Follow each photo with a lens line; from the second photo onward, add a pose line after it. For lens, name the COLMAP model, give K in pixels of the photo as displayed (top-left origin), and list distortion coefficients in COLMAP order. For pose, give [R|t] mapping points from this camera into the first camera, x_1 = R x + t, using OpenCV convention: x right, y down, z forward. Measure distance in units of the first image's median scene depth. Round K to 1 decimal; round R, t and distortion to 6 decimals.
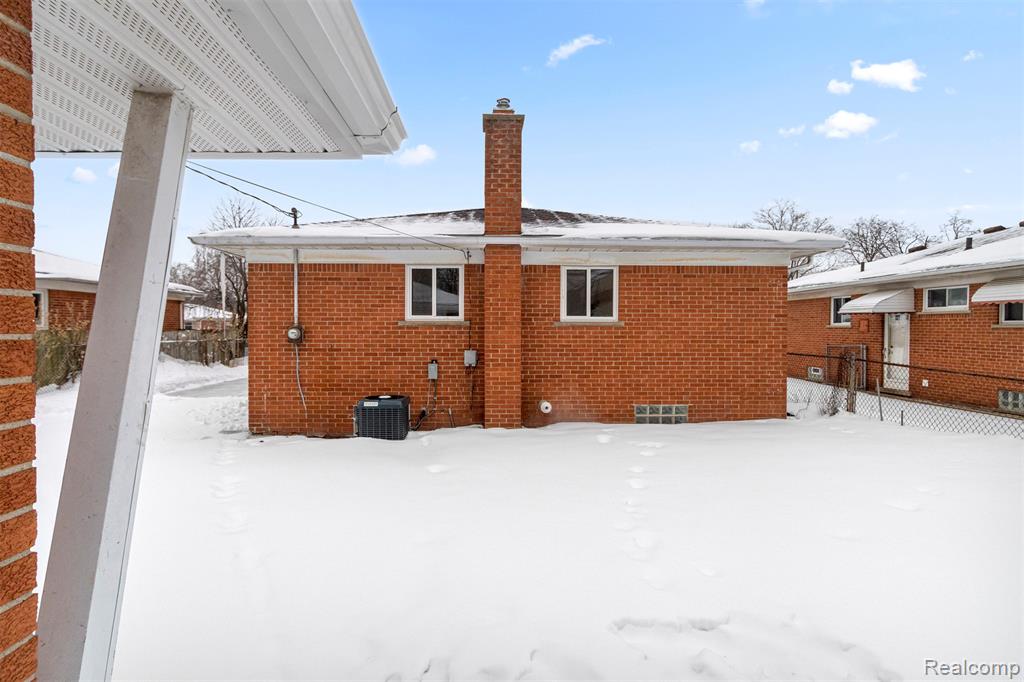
lens RADIAL K [[519.4, 0, 500.6], [0, 519.4, 339.7], [0, 0, 1]] dist [-0.001818, -0.000180]
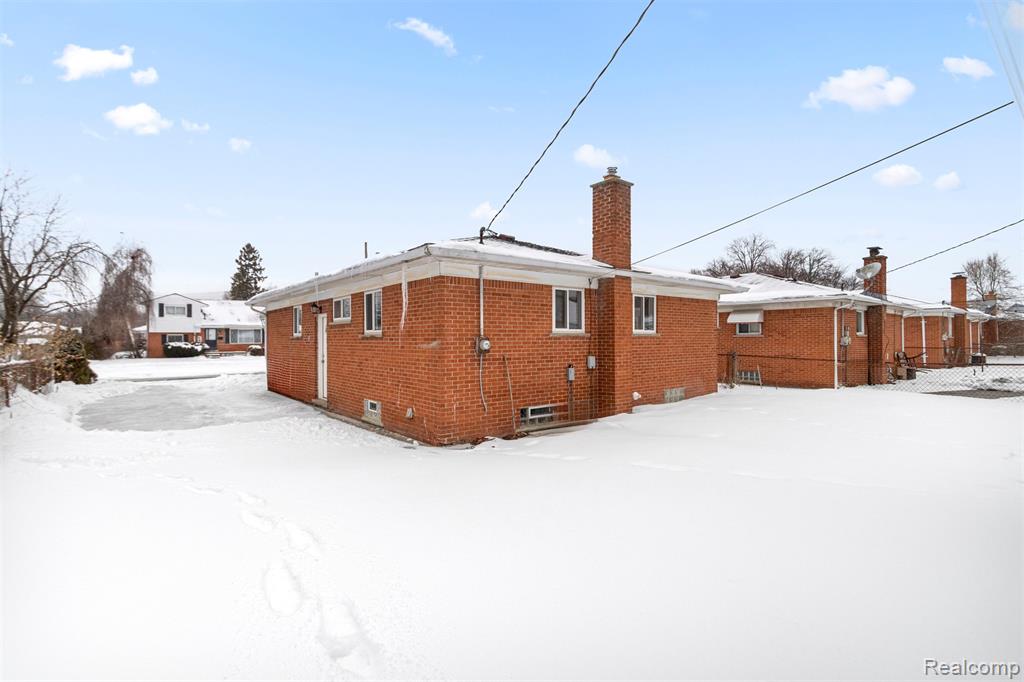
lens RADIAL K [[476.6, 0, 511.2], [0, 476.6, 336.1], [0, 0, 1]] dist [0.022980, 0.001211]
pose [[0.800263, -0.001806, 0.599647, -0.920736], [0.016098, 0.999700, -0.018473, -0.010101], [-0.599434, 0.024437, 0.800051, 0.180858]]
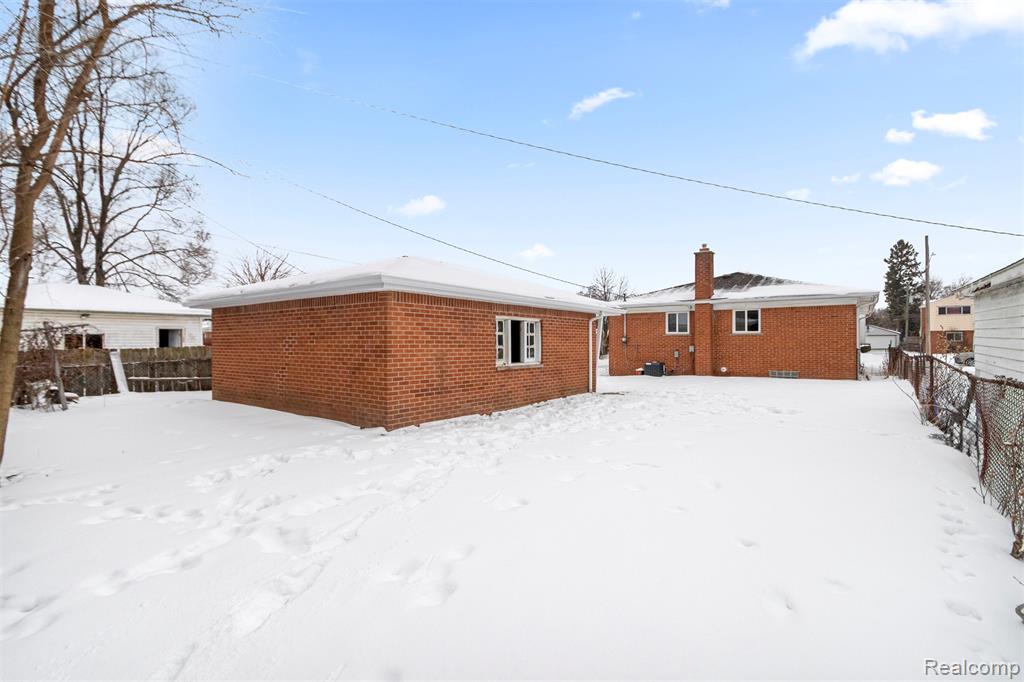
lens RADIAL K [[476.6, 0, 510.4], [0, 476.6, 339.1], [0, 0, 1]] dist [0.022980, 0.001211]
pose [[0.791526, -0.006781, -0.611098, 0.651522], [-0.006254, 0.999796, -0.019194, 0.037808], [0.611104, 0.019014, 0.791322, -1.332104]]
